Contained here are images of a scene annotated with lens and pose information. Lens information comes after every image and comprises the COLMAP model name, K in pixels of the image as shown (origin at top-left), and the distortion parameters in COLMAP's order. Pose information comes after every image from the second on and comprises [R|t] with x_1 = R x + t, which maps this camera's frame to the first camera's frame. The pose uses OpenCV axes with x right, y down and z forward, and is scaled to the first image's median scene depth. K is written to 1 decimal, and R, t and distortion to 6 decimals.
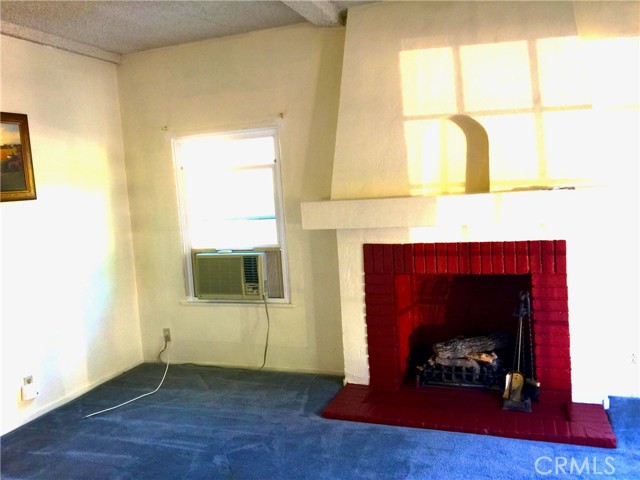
lens RADIAL K [[547.4, 0, 321.3], [0, 547.4, 228.3], [0, 0, 1]] dist [0.053649, -0.070346]
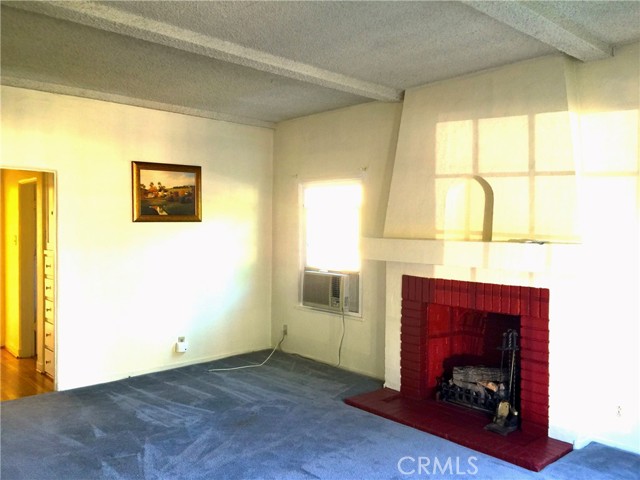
lens RADIAL K [[547.4, 0, 321.3], [0, 547.4, 228.3], [0, 0, 1]] dist [0.053649, -0.070346]
pose [[0.888300, 0.072590, -0.453490, 0.479581], [-0.100010, 0.994308, -0.036742, -0.012684], [0.448242, 0.077991, 0.890504, -0.200955]]
